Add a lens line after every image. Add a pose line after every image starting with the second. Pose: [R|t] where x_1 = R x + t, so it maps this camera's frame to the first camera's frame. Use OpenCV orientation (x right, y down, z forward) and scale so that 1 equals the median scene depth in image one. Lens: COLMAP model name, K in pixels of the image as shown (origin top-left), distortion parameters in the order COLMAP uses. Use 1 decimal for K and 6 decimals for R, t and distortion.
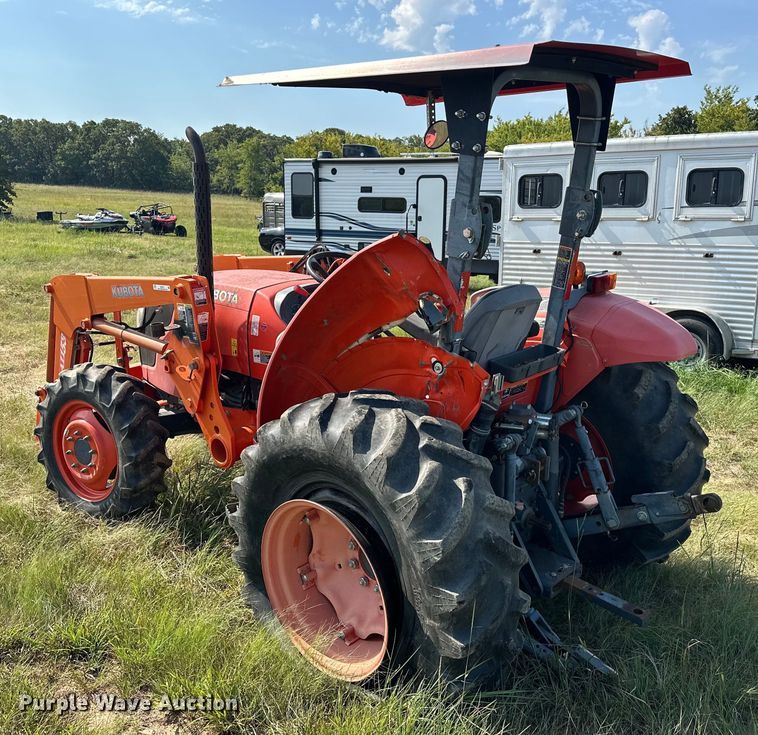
lens RADIAL K [[798.9, 0, 386.0], [0, 798.9, 366.6], [0, 0, 1]] dist [0.064011, 0.000000]
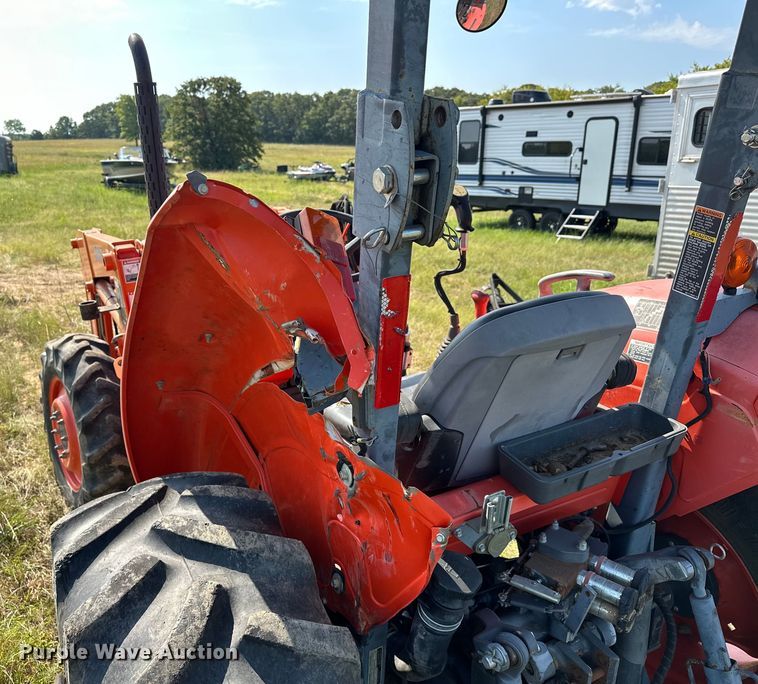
lens RADIAL K [[645.6, 0, 298.9], [0, 645.6, 342.9], [0, 0, 1]] dist [0.045989, -0.086118]
pose [[0.925328, 0.084446, -0.369644, 0.051486], [-0.053606, 0.994227, 0.092944, -0.032489], [0.375359, -0.066188, 0.924513, 0.194519]]
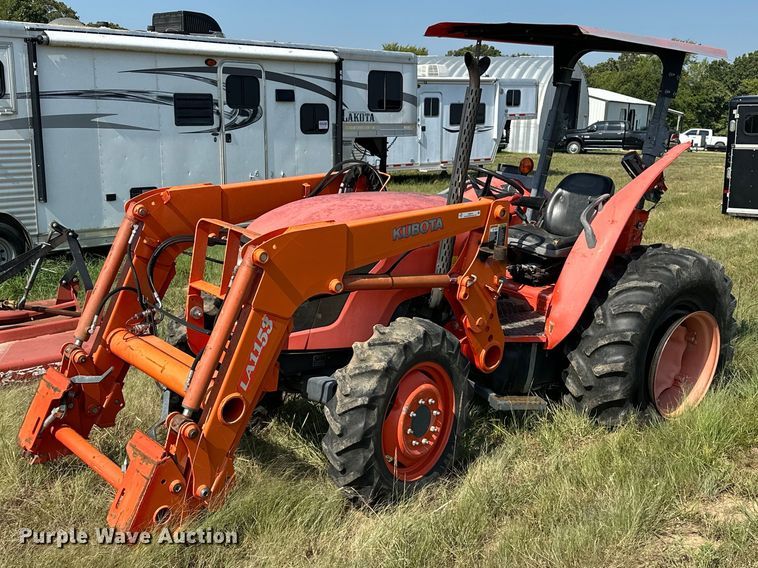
lens RADIAL K [[936.7, 0, 374.8], [0, 936.7, 299.7], [0, 0, 1]] dist [0.110158, 0.000000]
pose [[0.100414, -0.210669, 0.972386, -0.572219], [0.169160, 0.966712, 0.191972, -0.094899], [-0.980460, 0.145212, 0.132709, 0.389502]]
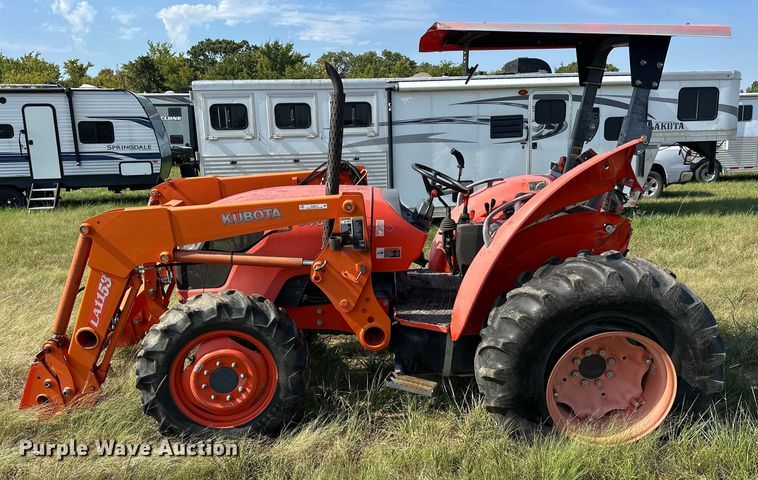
lens RADIAL K [[574.7, 0, 377.3], [0, 574.7, 248.6], [0, 0, 1]] dist [0.090504, -0.111808]
pose [[0.725238, -0.165162, 0.668394, -0.300311], [0.160019, 0.984651, 0.069682, -0.032767], [-0.669644, 0.056420, 0.740536, 0.142354]]
